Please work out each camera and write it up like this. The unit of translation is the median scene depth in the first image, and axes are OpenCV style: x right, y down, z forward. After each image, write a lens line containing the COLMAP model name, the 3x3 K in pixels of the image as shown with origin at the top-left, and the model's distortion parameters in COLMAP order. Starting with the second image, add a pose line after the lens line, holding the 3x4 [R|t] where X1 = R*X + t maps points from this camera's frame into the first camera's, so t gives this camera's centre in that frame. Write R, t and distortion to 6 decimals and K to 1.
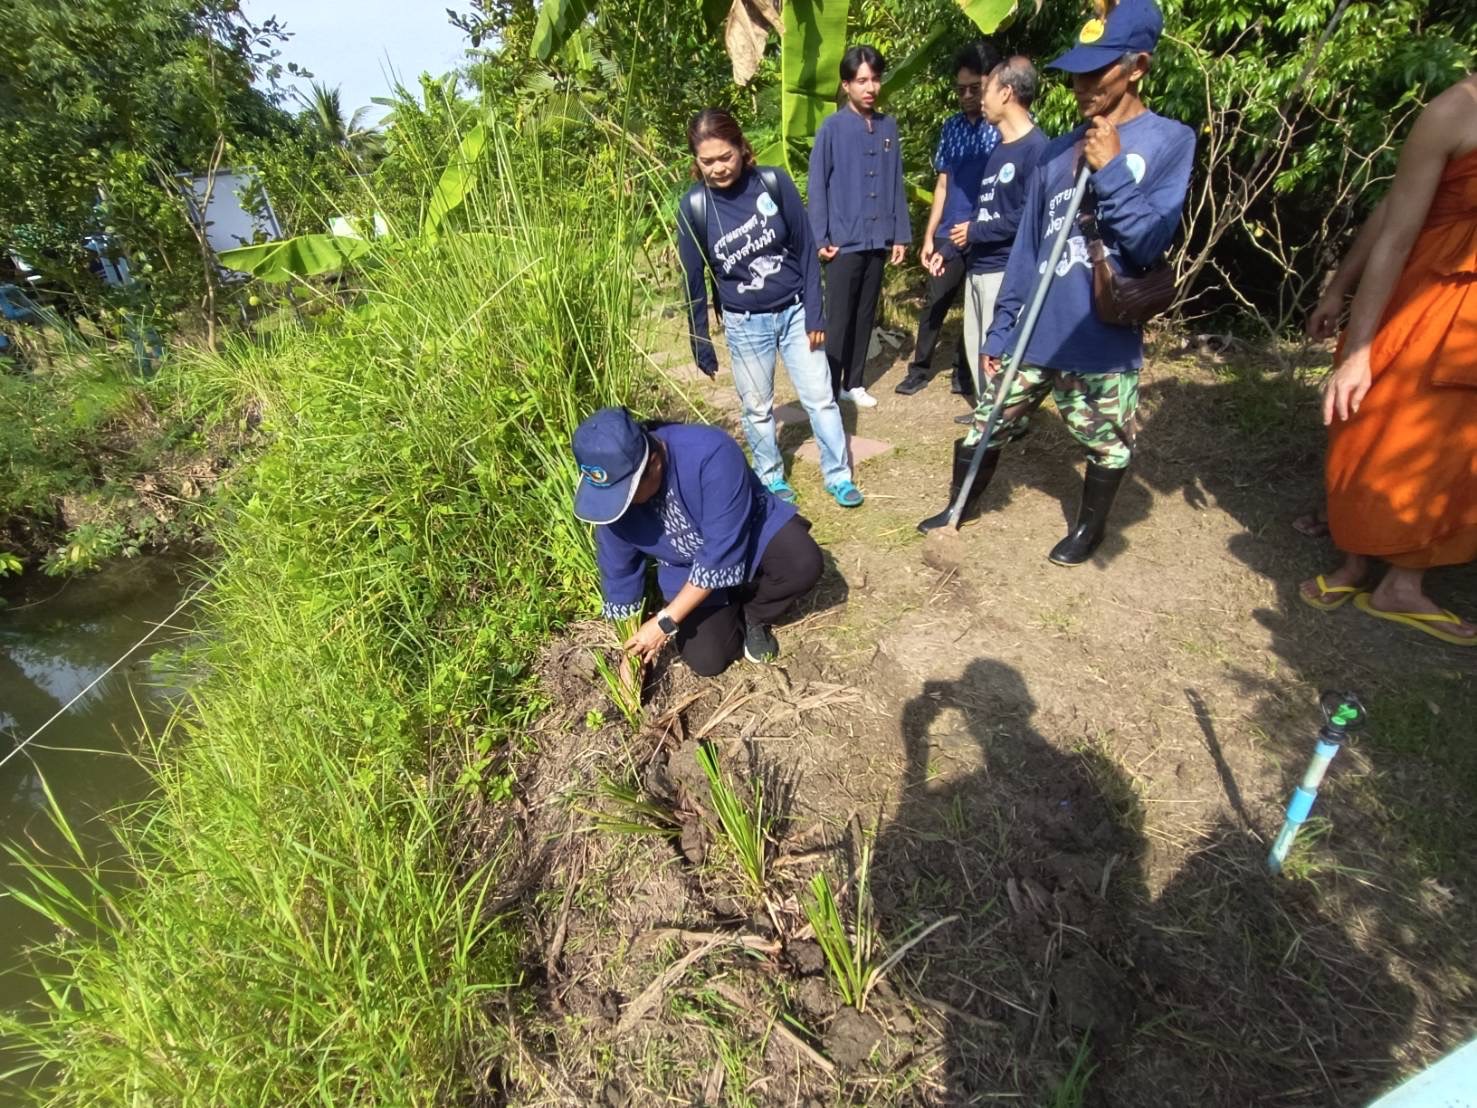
lens RADIAL K [[727.9, 0, 737.4], [0, 727.9, 544.7], [0, 0, 1]] dist [-0.004502, 0.009593]
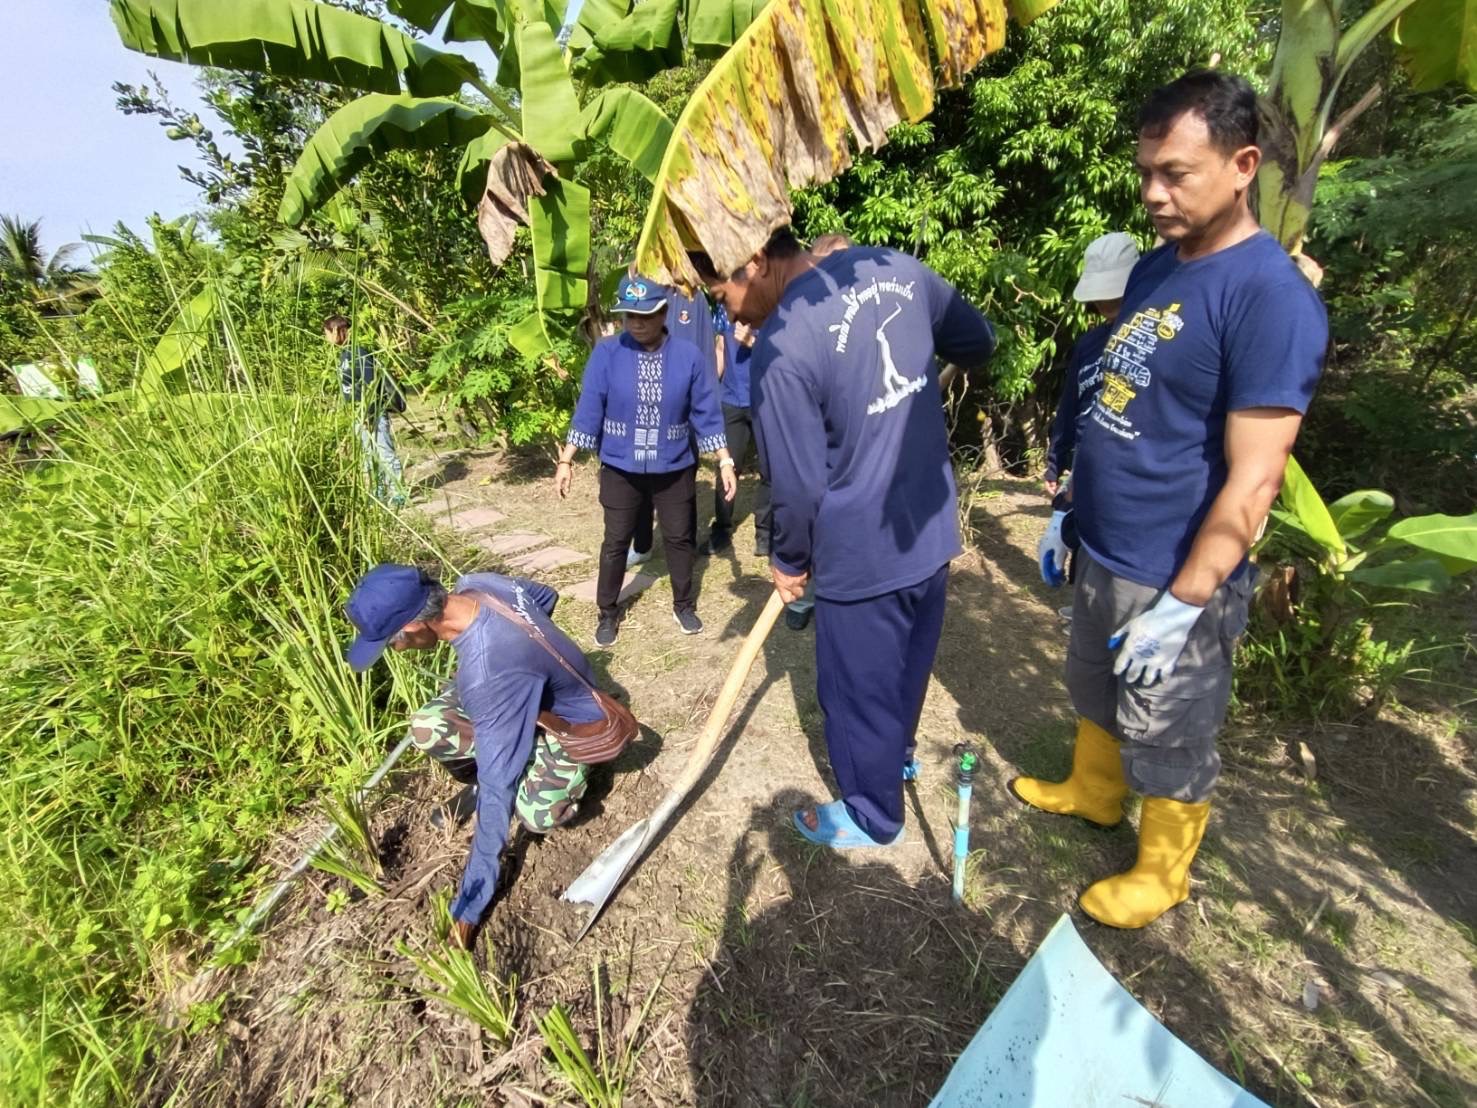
lens RADIAL K [[726.1, 0, 767.0], [0, 726.1, 537.7], [0, 0, 1]] dist [0.002003, 0.001523]
pose [[0.951007, -0.066499, 0.301934, 0.061885], [0.122026, 0.978043, -0.168940, 0.008494], [-0.284070, 0.197507, 0.938240, -0.092880]]
